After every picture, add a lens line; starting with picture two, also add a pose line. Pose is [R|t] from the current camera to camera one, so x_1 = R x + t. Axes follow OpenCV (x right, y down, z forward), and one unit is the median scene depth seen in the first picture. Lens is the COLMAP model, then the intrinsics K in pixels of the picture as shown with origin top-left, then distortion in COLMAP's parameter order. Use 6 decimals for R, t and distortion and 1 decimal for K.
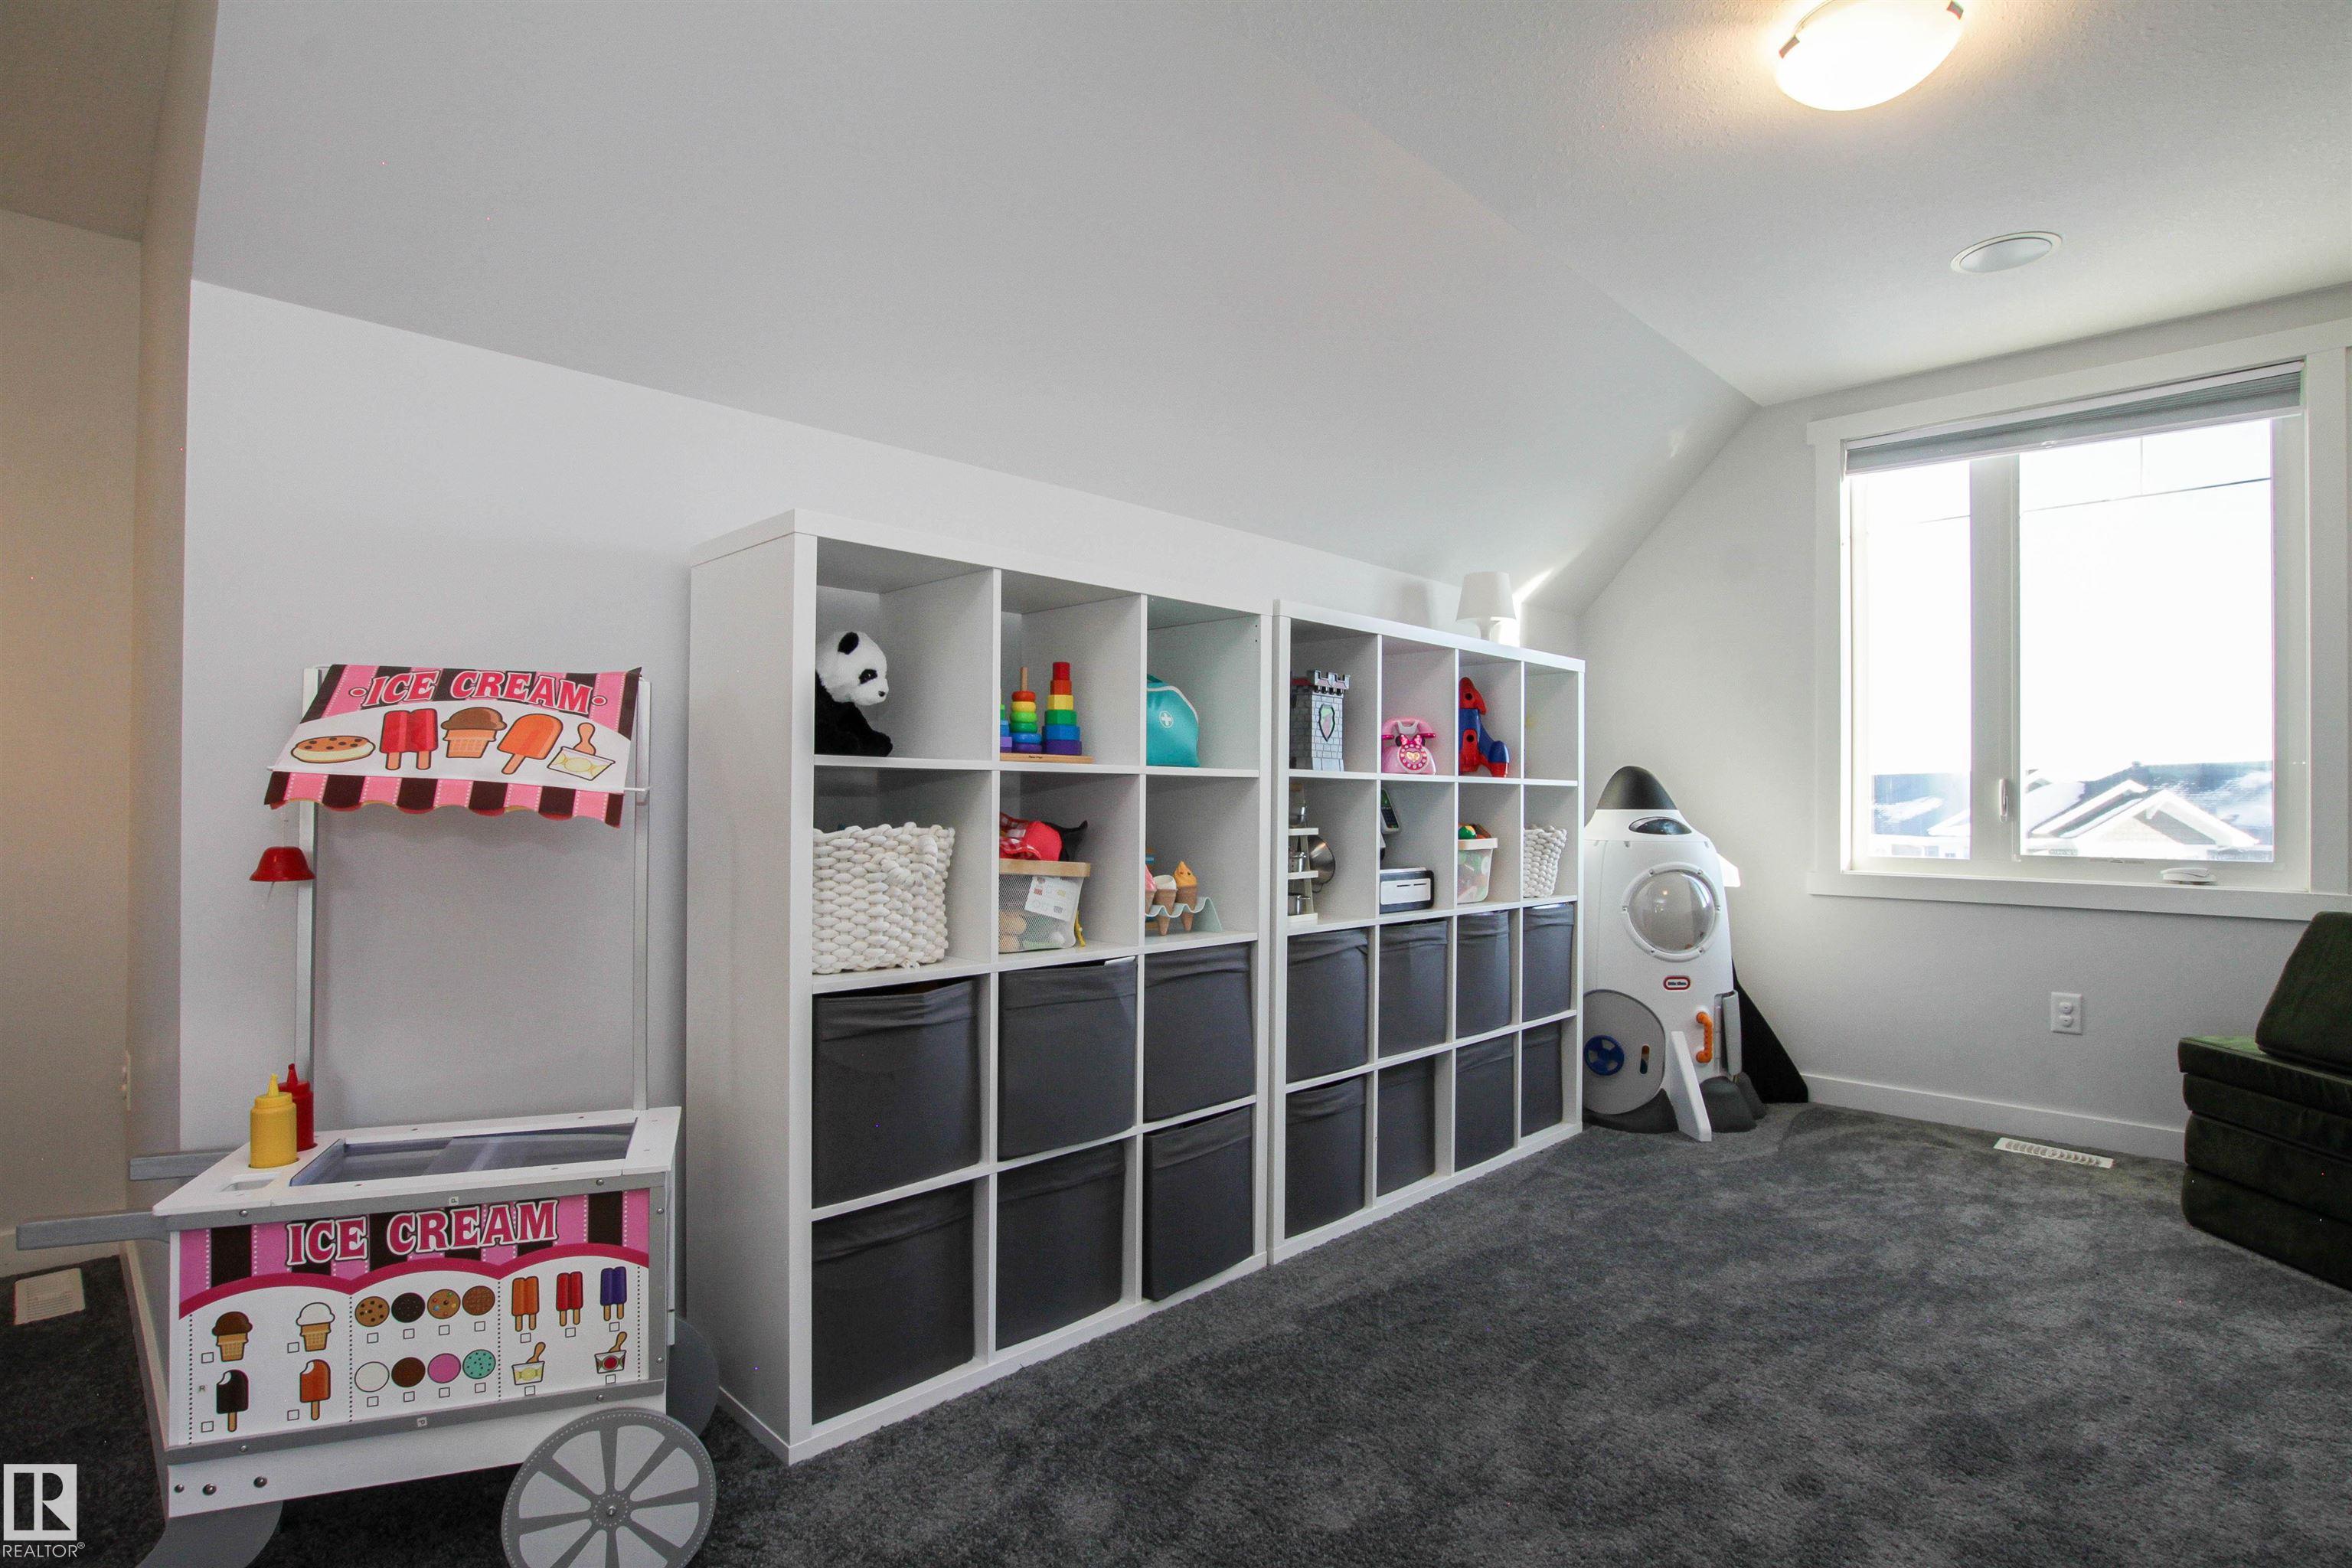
lens RADIAL K [[1154.6, 0, 1175.5], [0, 1154.6, 791.7], [0, 0, 1]] dist [-0.040459, 0.008339]
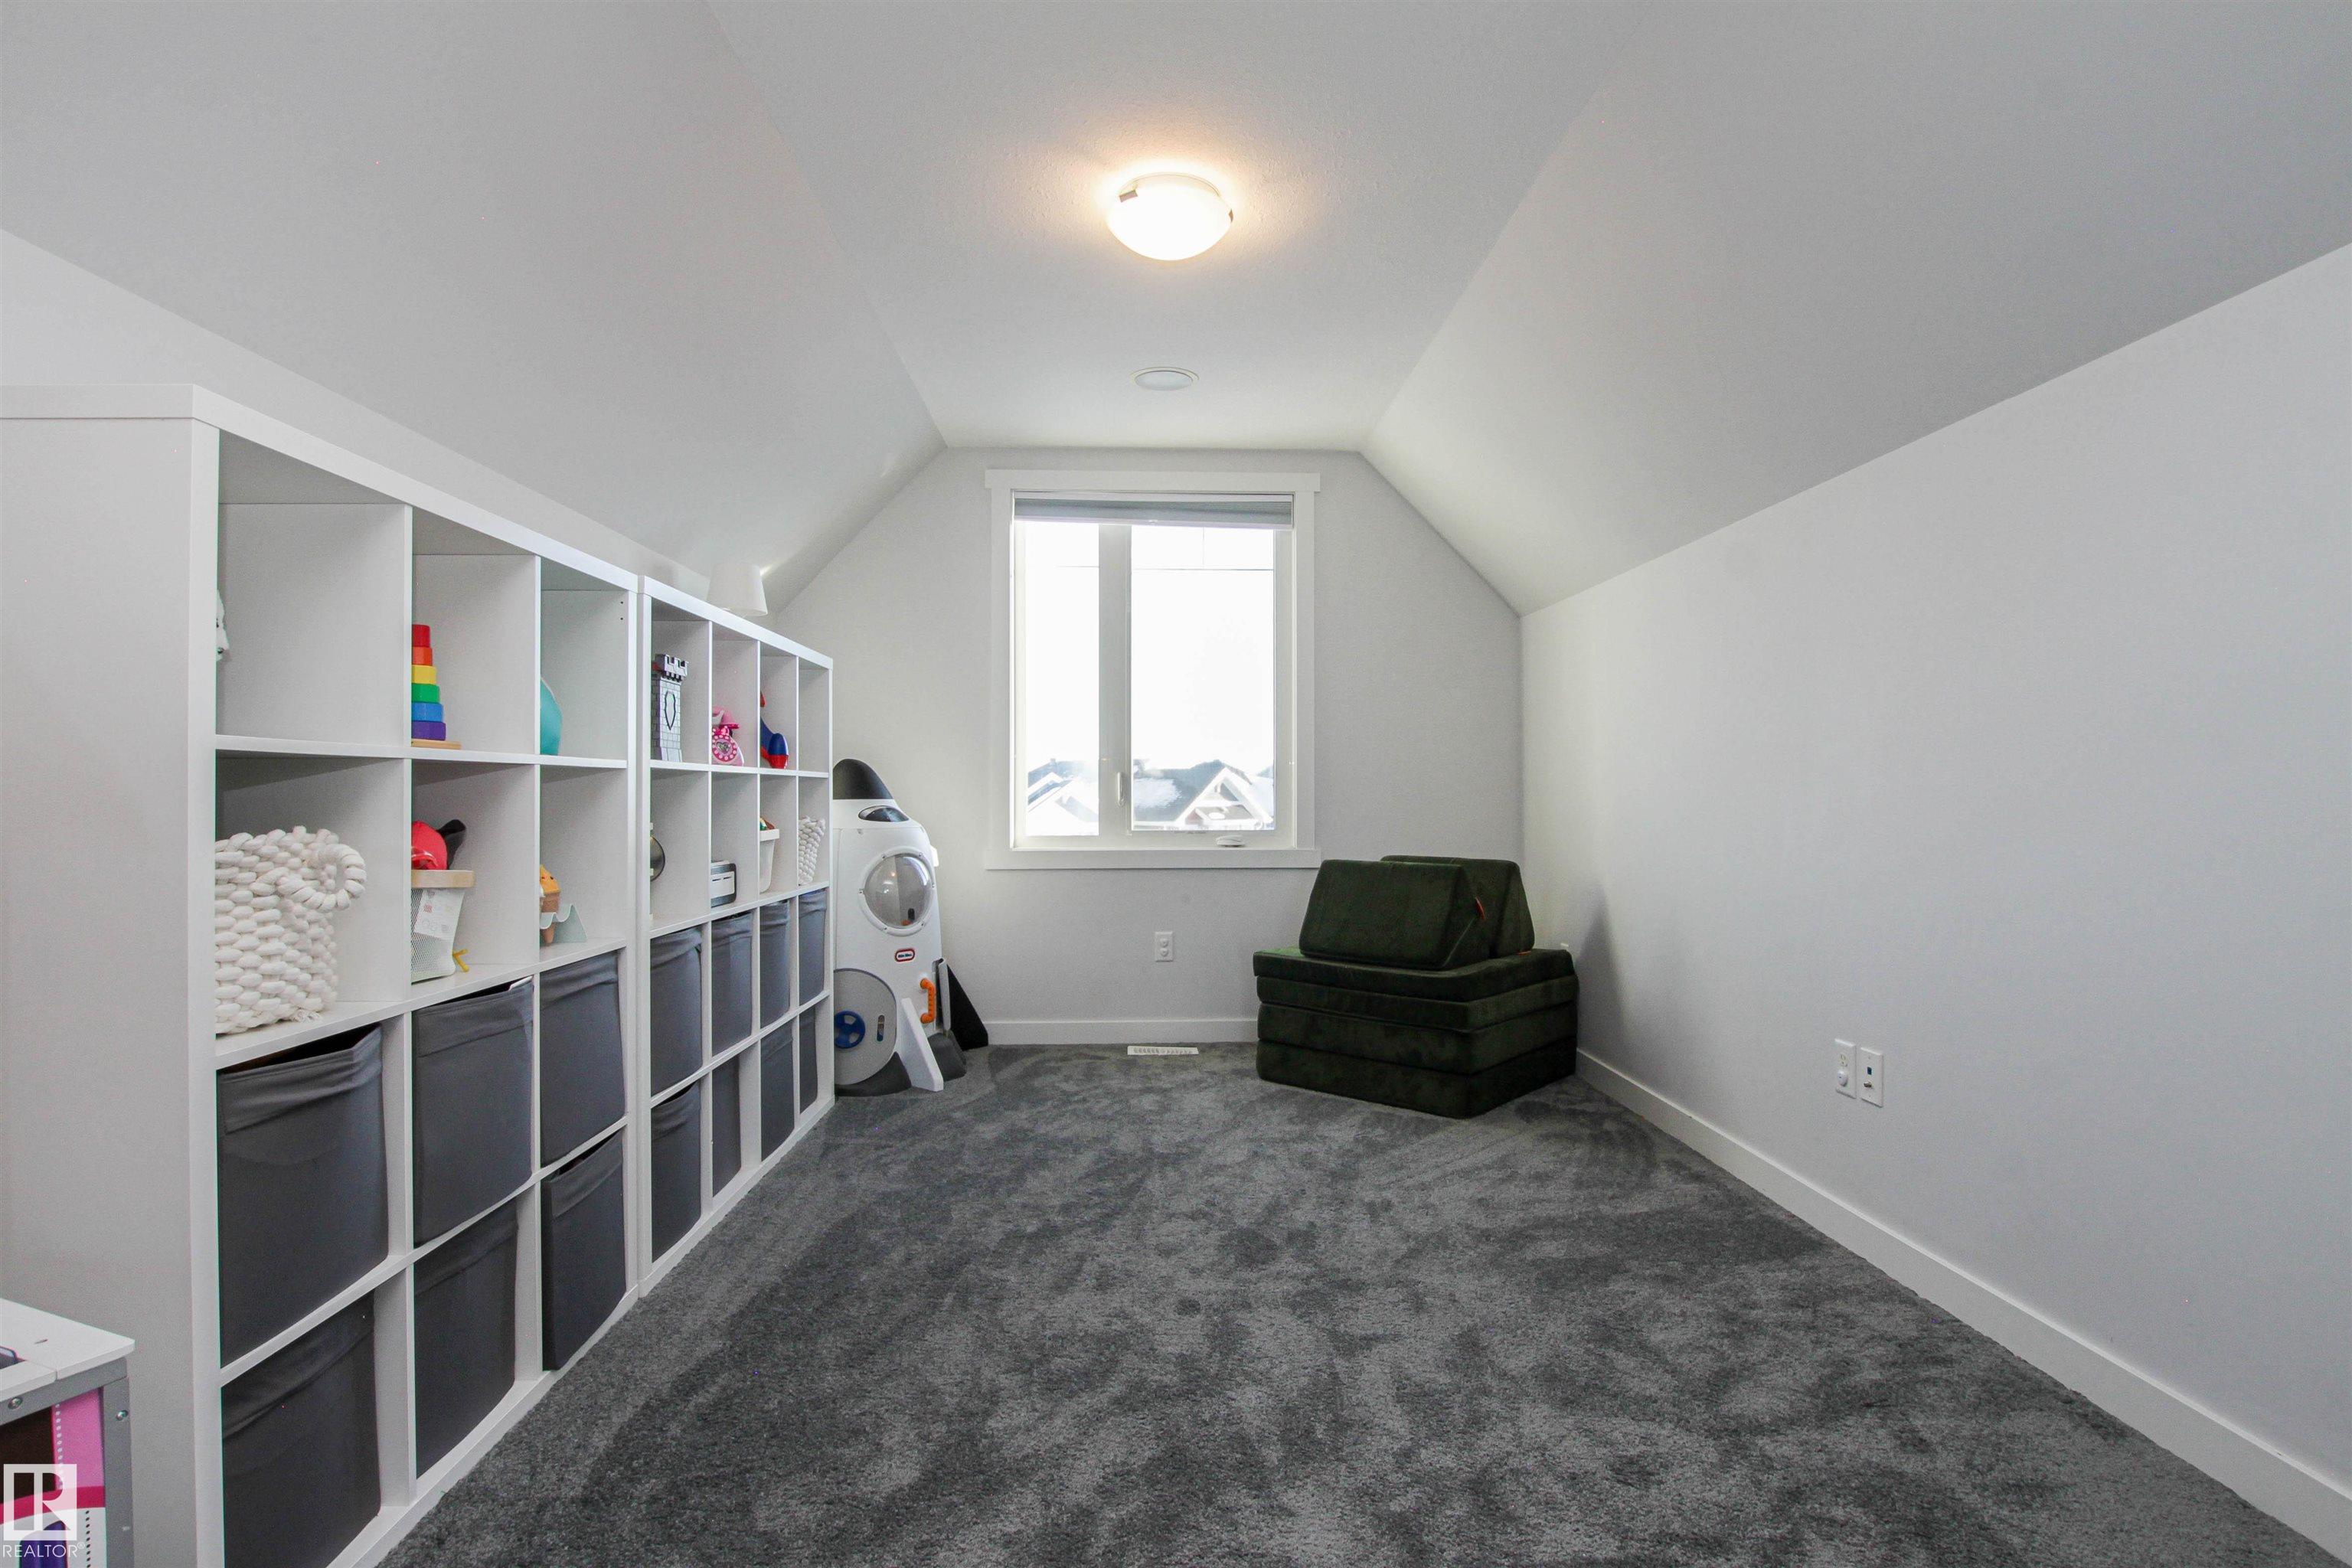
lens RADIAL K [[1162.2, 0, 1176.7], [0, 1162.2, 790.7], [0, 0, 1]] dist [-0.032059, 0.005369]
pose [[0.680680, -0.006367, 0.732553, -0.283629], [0.000721, 0.999968, 0.008021, -0.001636], [-0.732581, -0.004932, 0.680663, 0.055664]]
